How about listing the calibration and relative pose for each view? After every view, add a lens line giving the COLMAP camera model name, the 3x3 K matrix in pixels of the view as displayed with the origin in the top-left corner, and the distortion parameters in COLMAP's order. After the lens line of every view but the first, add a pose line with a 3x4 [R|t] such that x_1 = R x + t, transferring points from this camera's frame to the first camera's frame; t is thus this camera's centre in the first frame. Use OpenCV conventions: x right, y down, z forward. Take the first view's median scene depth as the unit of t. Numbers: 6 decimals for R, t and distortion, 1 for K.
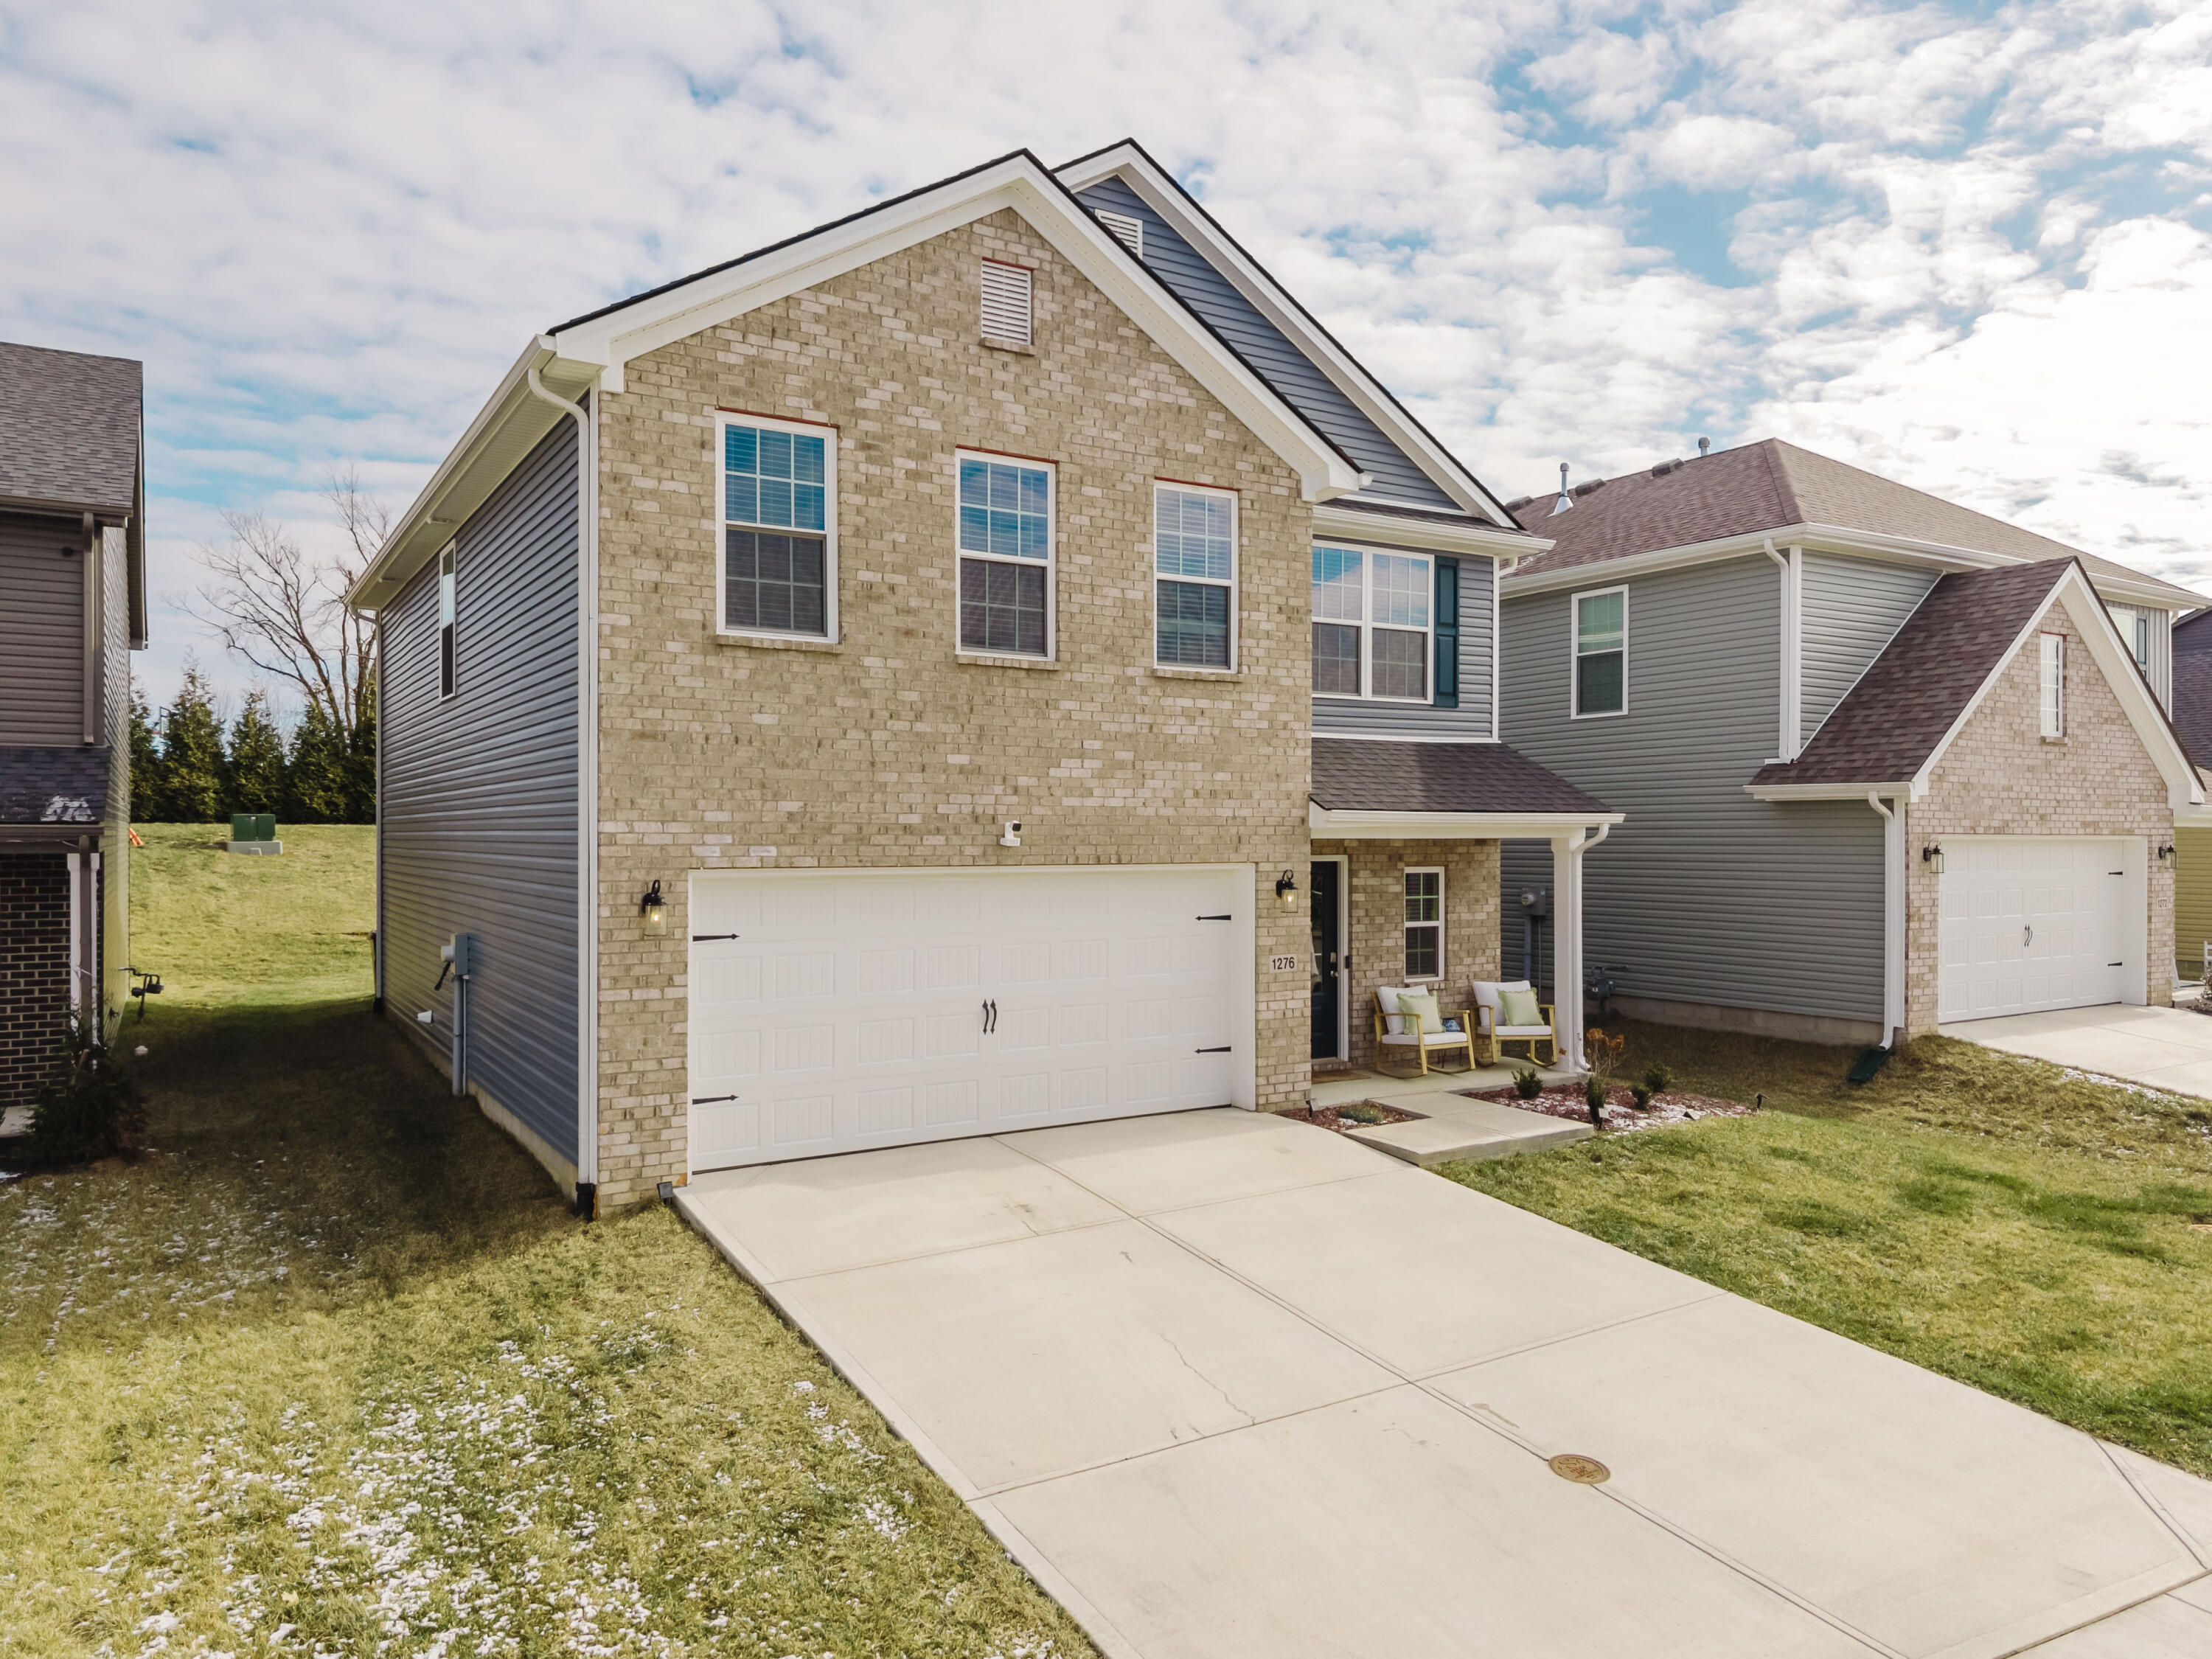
lens RADIAL K [[1508.7, 0, 1105.0], [0, 1508.7, 832.5], [0, 0, 1]] dist [0.019124, -0.008916]
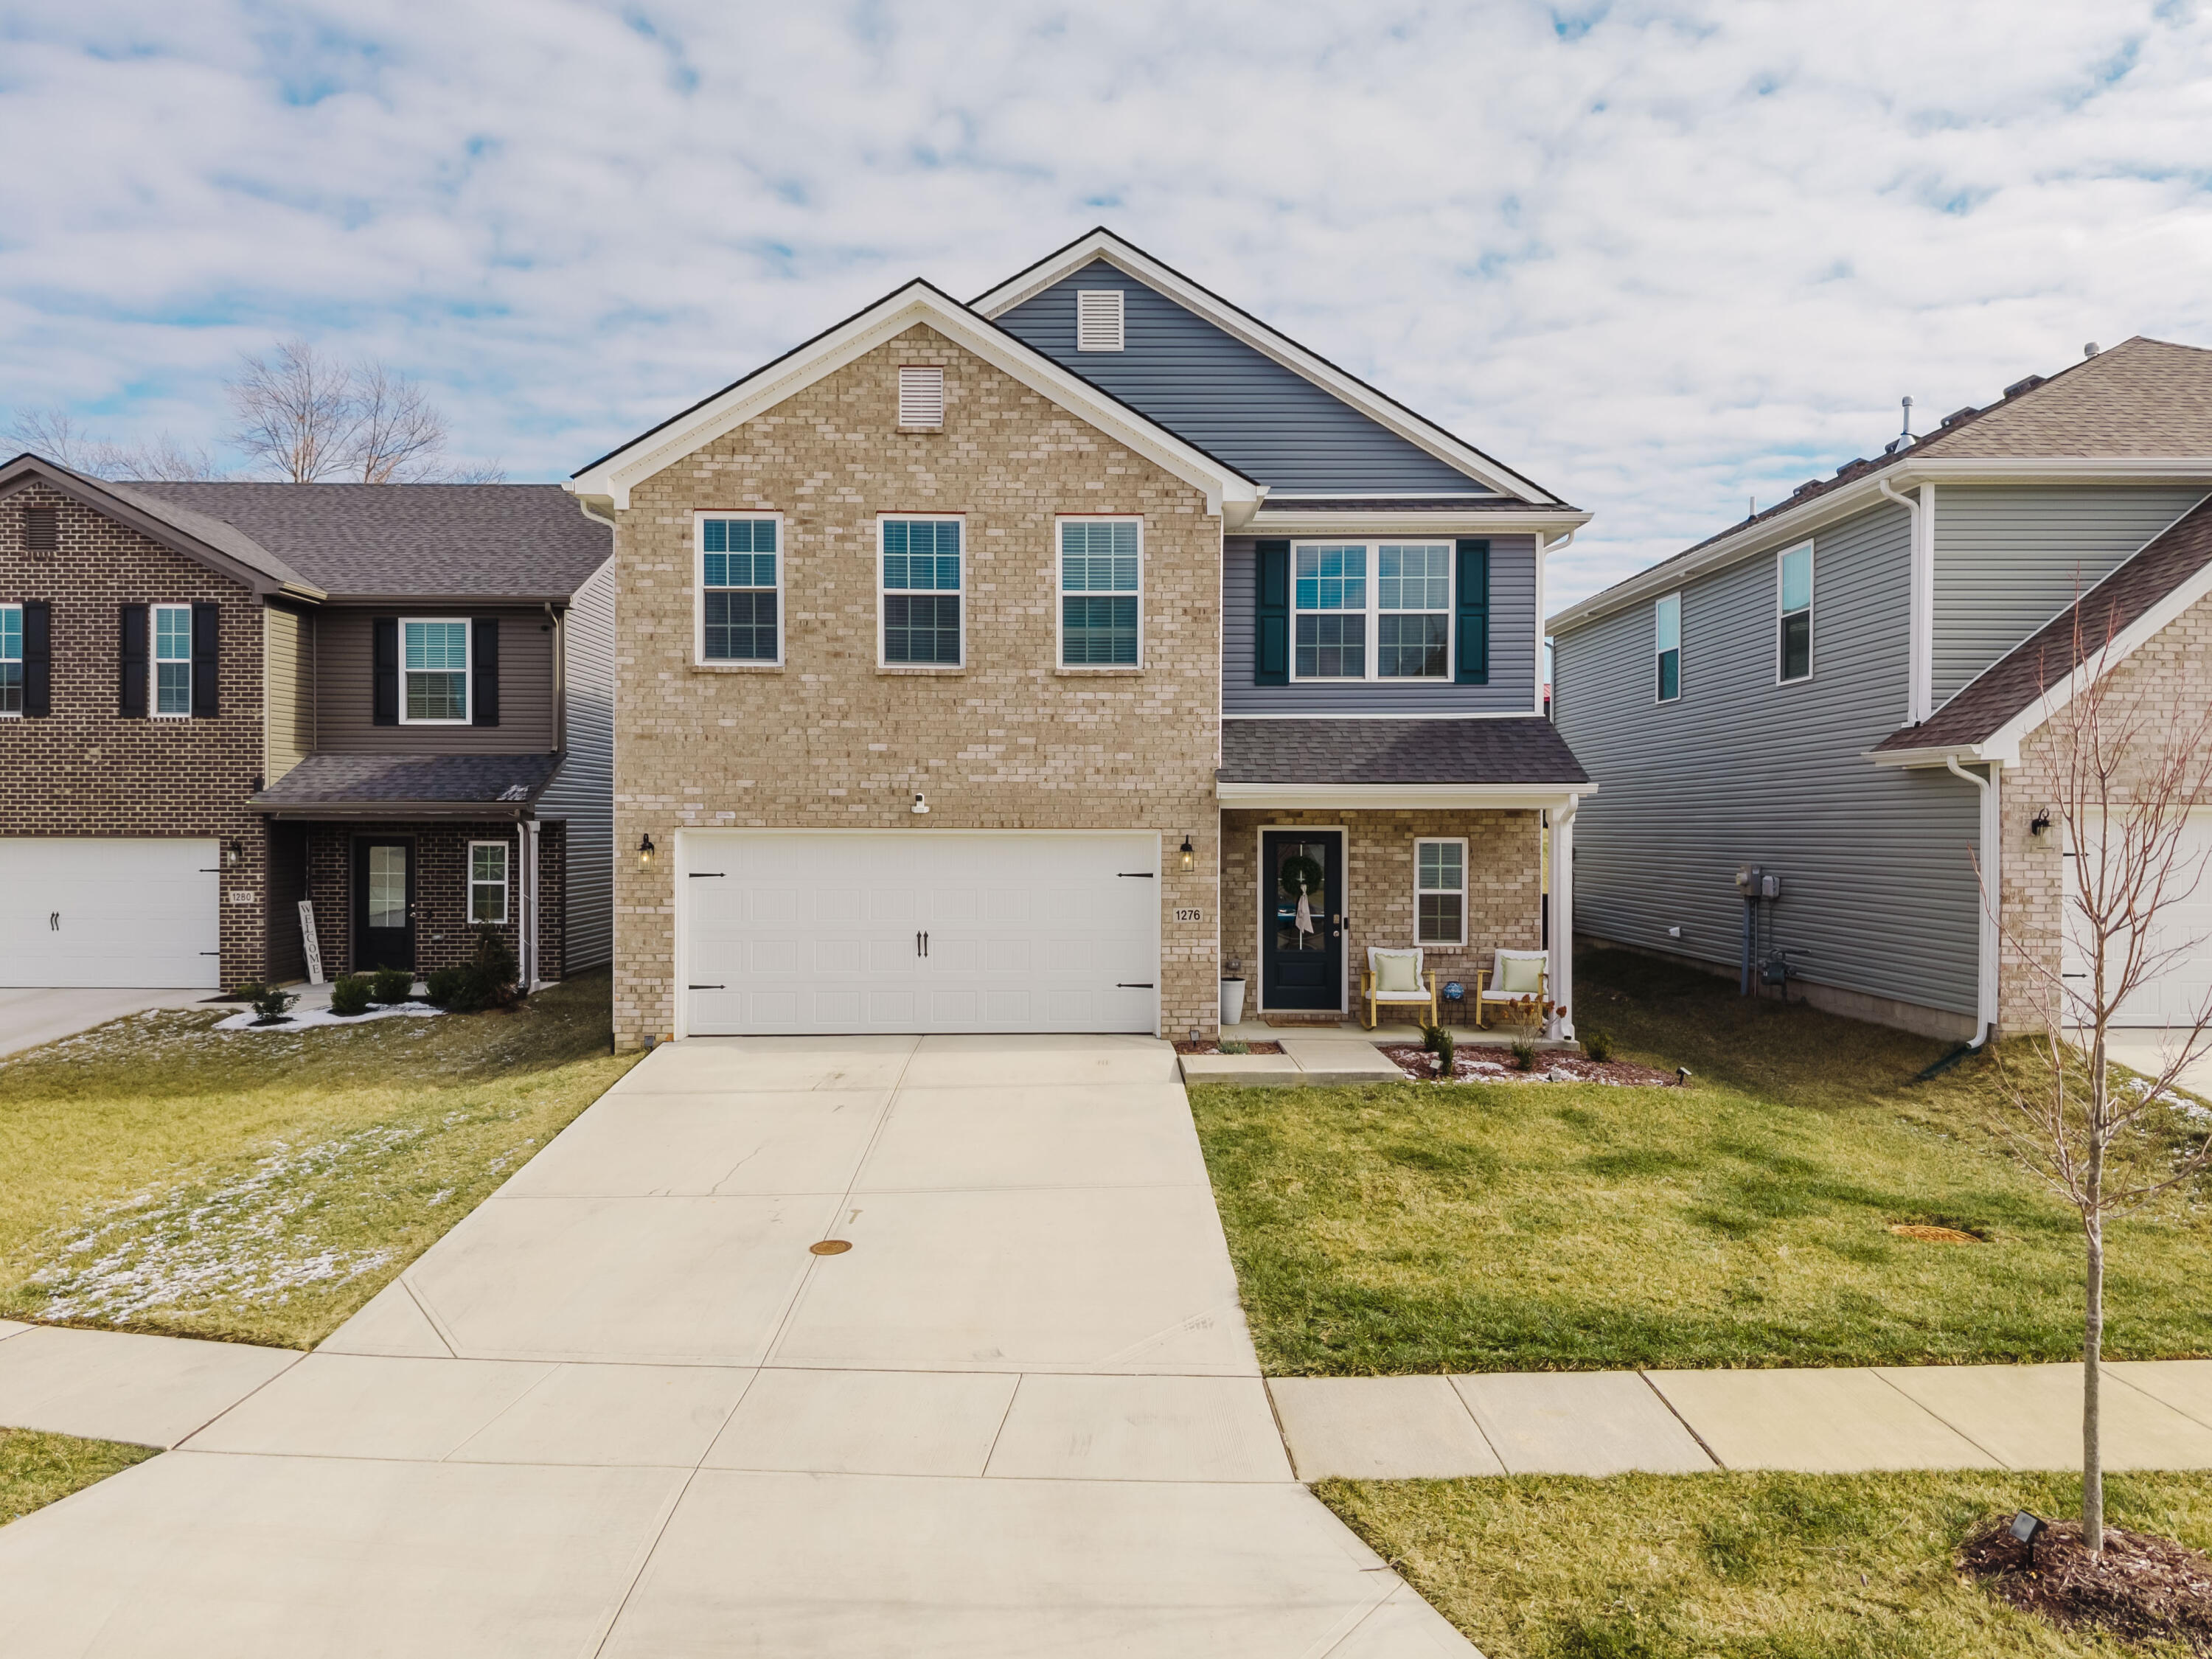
lens RADIAL K [[1508.7, 0, 1102.0], [0, 1508.7, 835.7], [0, 0, 1]] dist [0.019124, -0.008916]
pose [[0.852684, 0.006133, -0.522391, 0.729094], [-0.001562, 0.999957, 0.009190, 0.016051], [0.522424, -0.007020, 0.852657, -0.031122]]
